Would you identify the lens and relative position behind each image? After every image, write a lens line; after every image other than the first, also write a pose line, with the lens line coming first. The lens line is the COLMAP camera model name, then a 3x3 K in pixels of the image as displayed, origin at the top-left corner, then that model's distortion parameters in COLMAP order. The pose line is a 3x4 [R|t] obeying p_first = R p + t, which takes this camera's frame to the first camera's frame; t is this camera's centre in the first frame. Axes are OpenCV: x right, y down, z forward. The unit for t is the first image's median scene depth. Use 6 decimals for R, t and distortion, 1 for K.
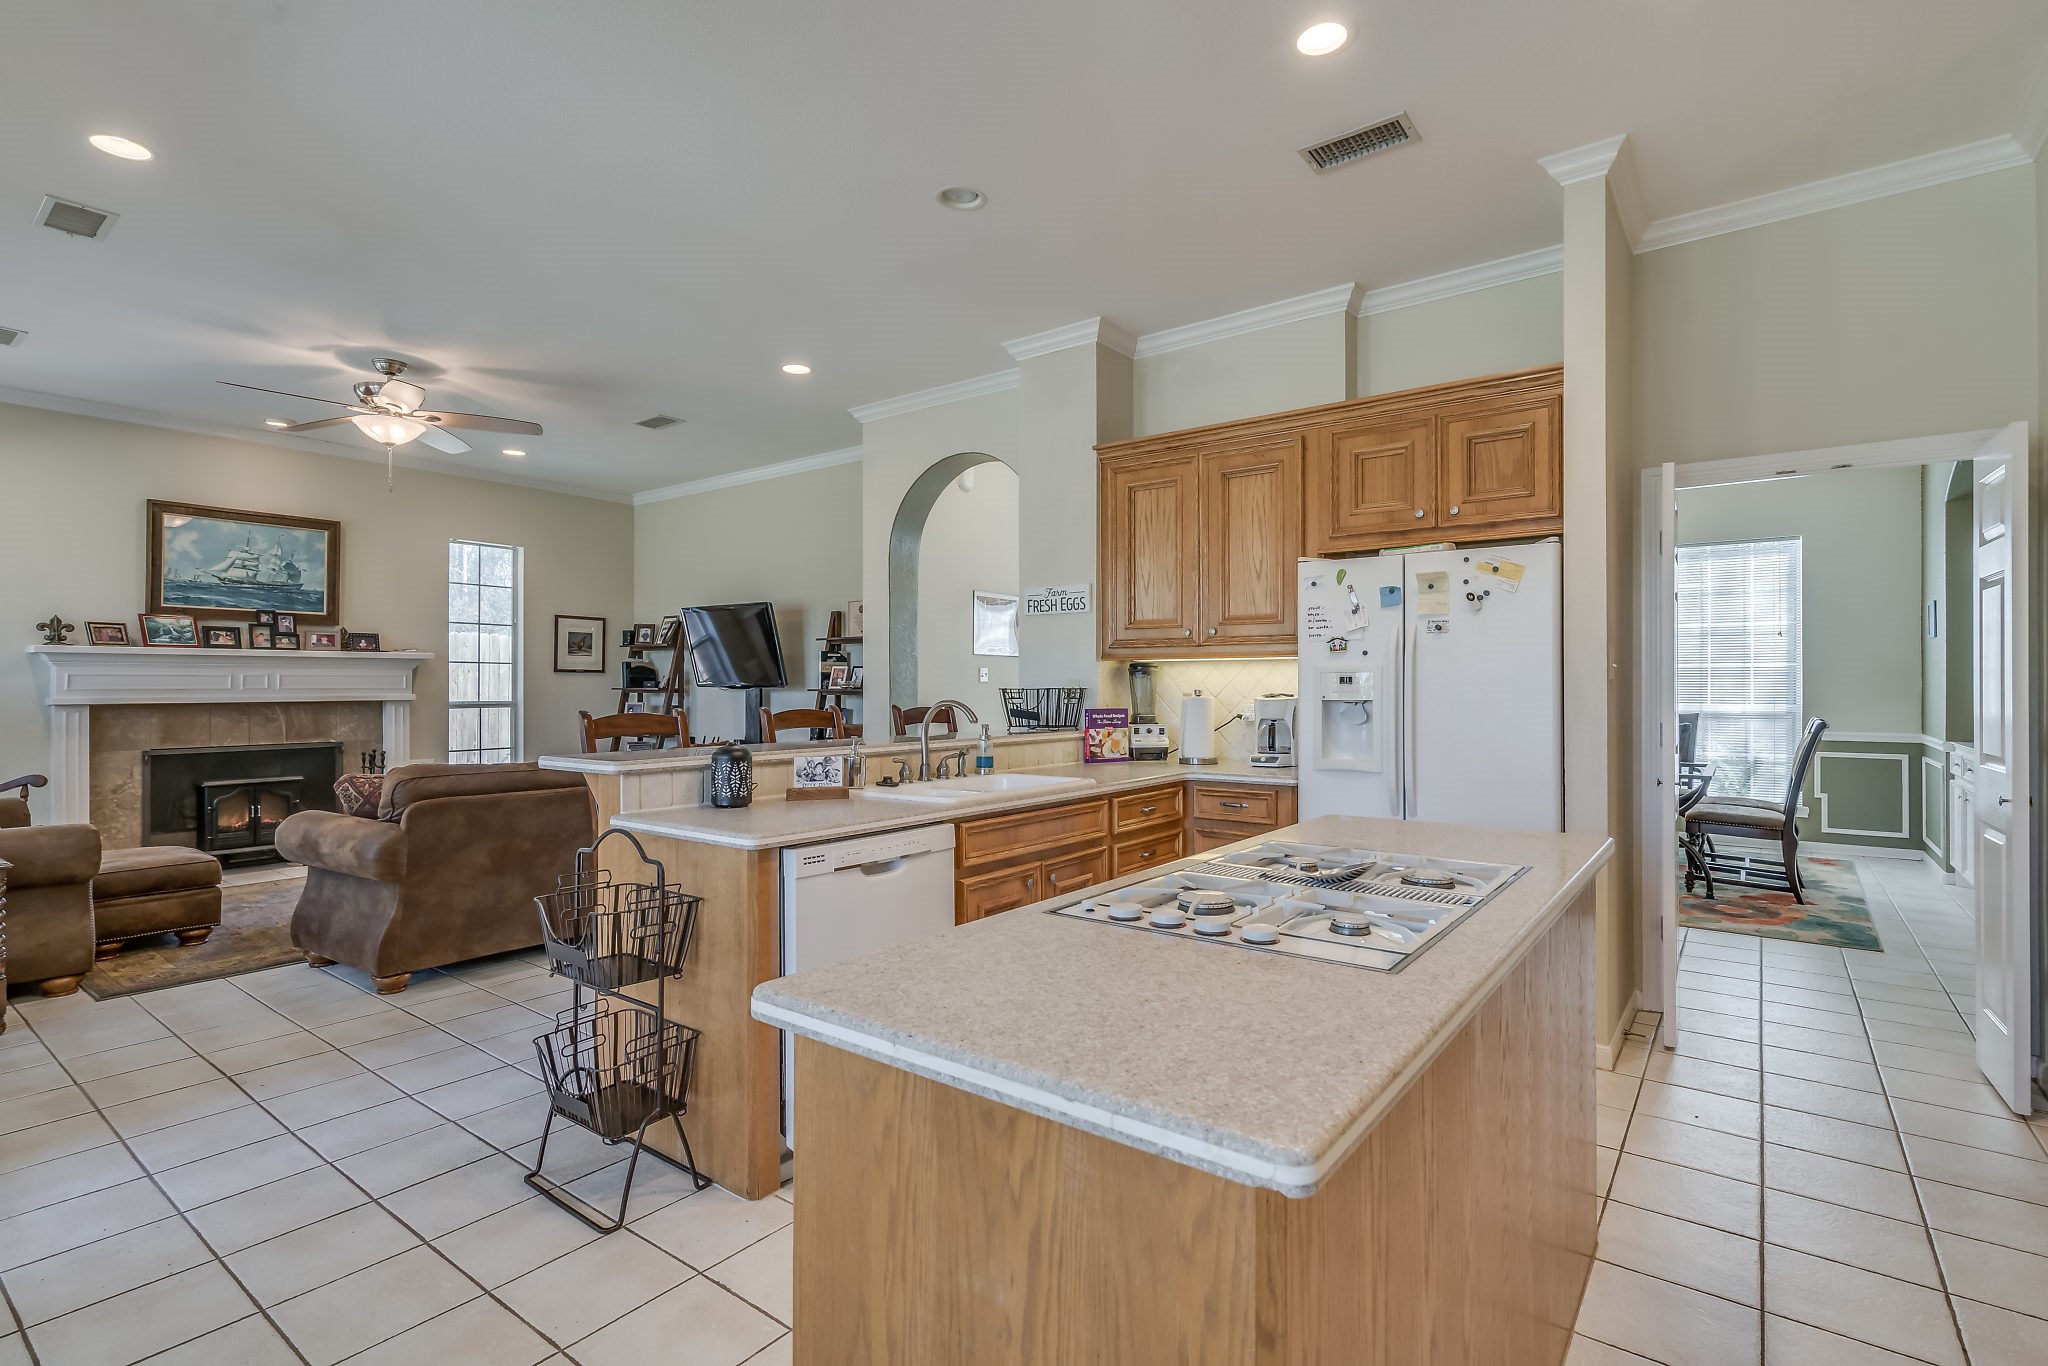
lens RADIAL K [[967.8, 0, 1046.1], [0, 967.8, 685.3], [0, 0, 1]] dist [-0.002916, 0.000257]
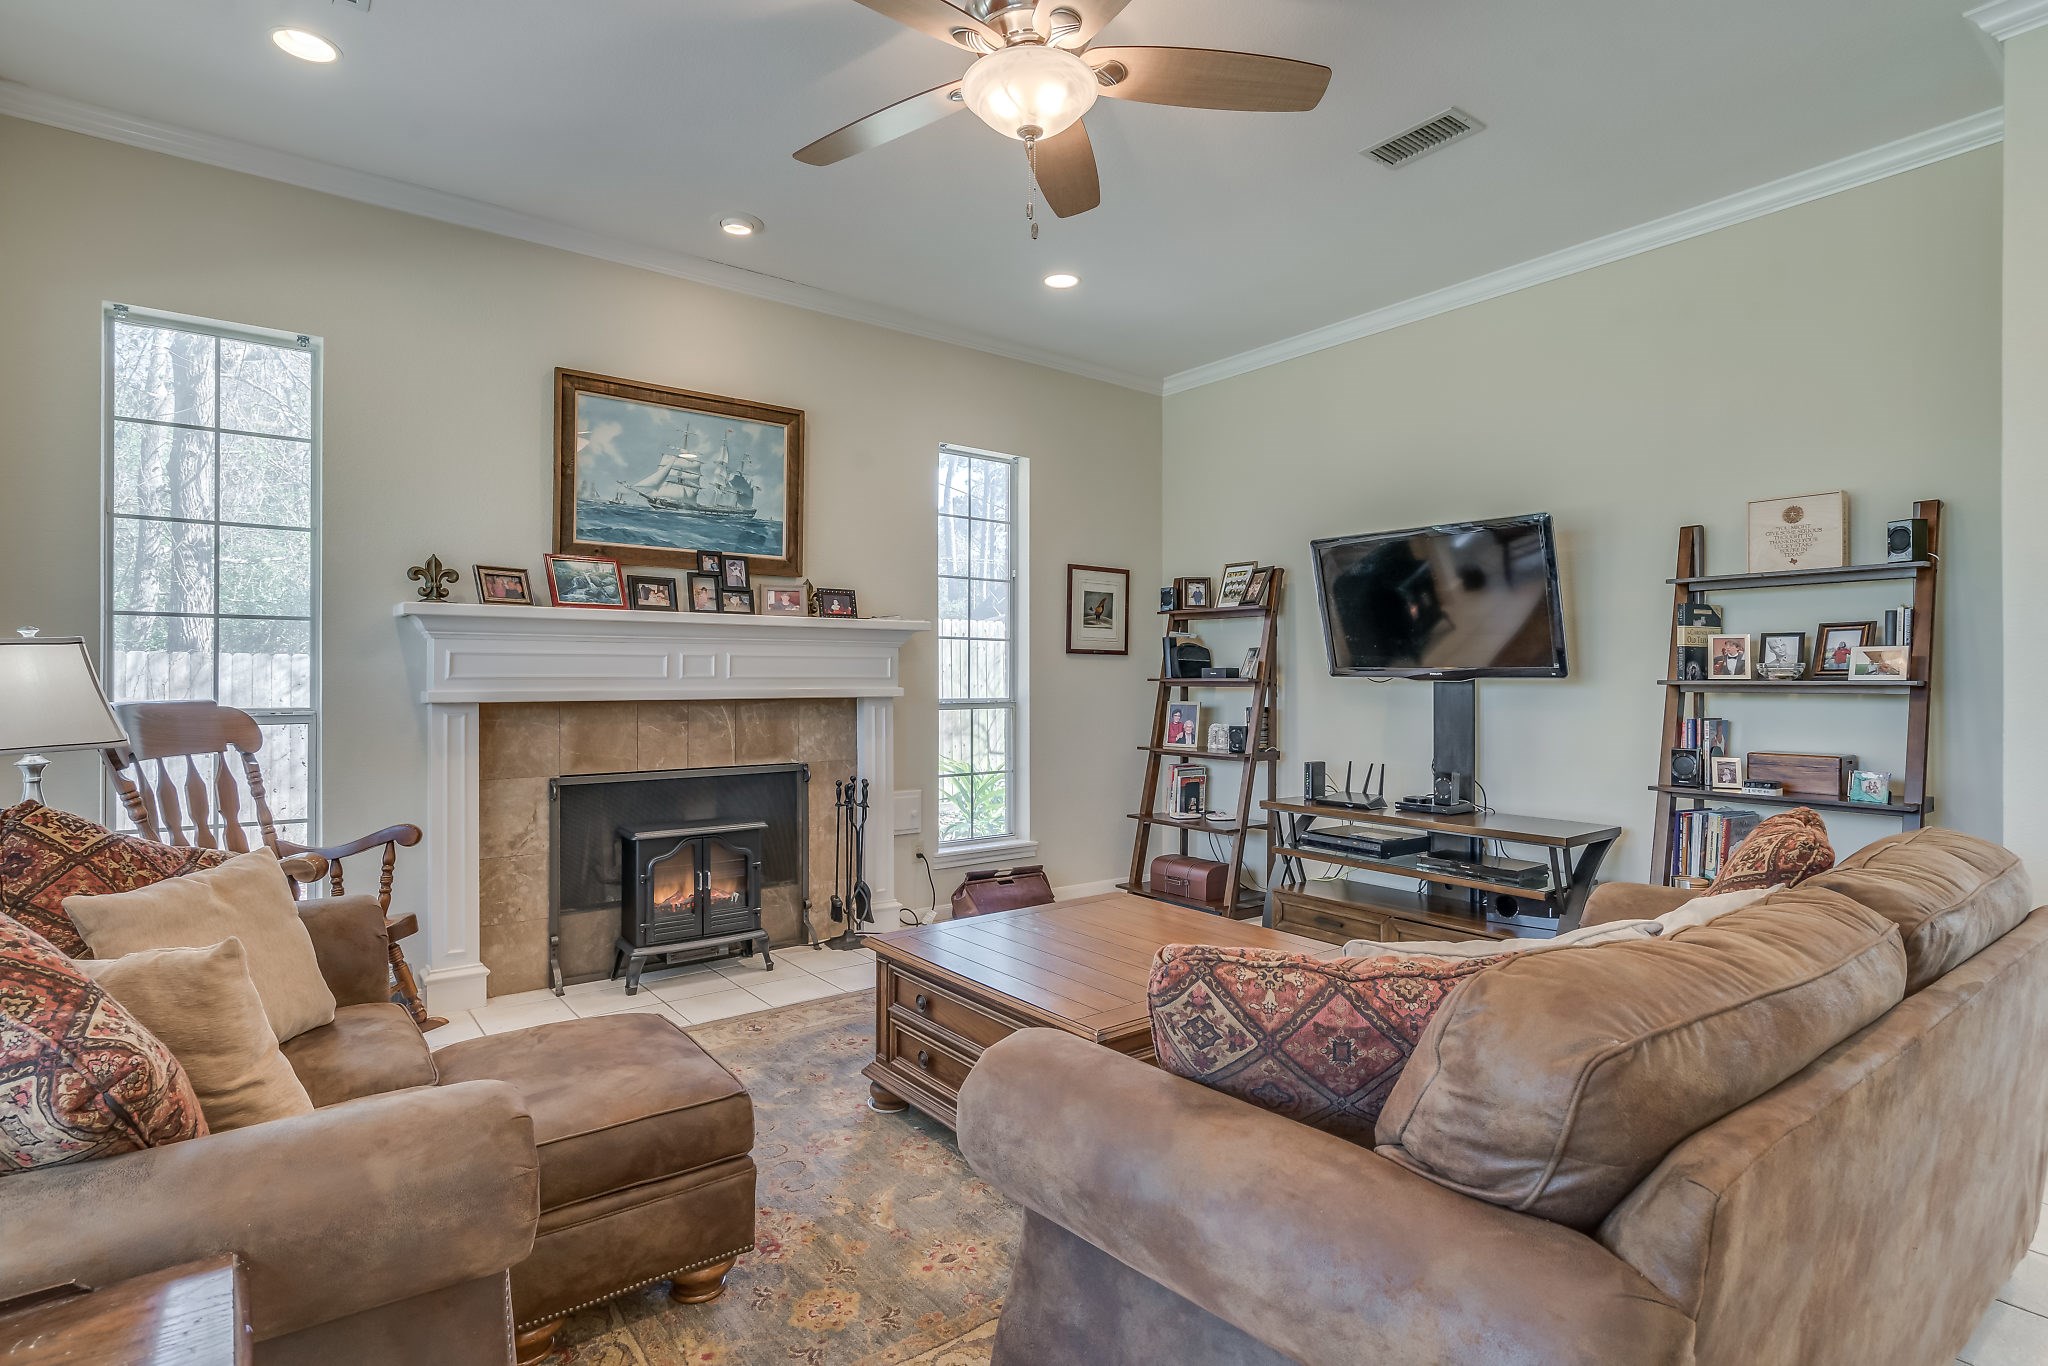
lens RADIAL K [[967.8, 0, 1007.3], [0, 967.8, 683.5], [0, 0, 1]] dist [-0.002916, 0.000257]
pose [[0.963925, 0.002758, -0.266158, -0.459998], [-0.001774, 0.999991, 0.003937, 0.004665], [0.266167, -0.003323, 0.963921, 0.453823]]
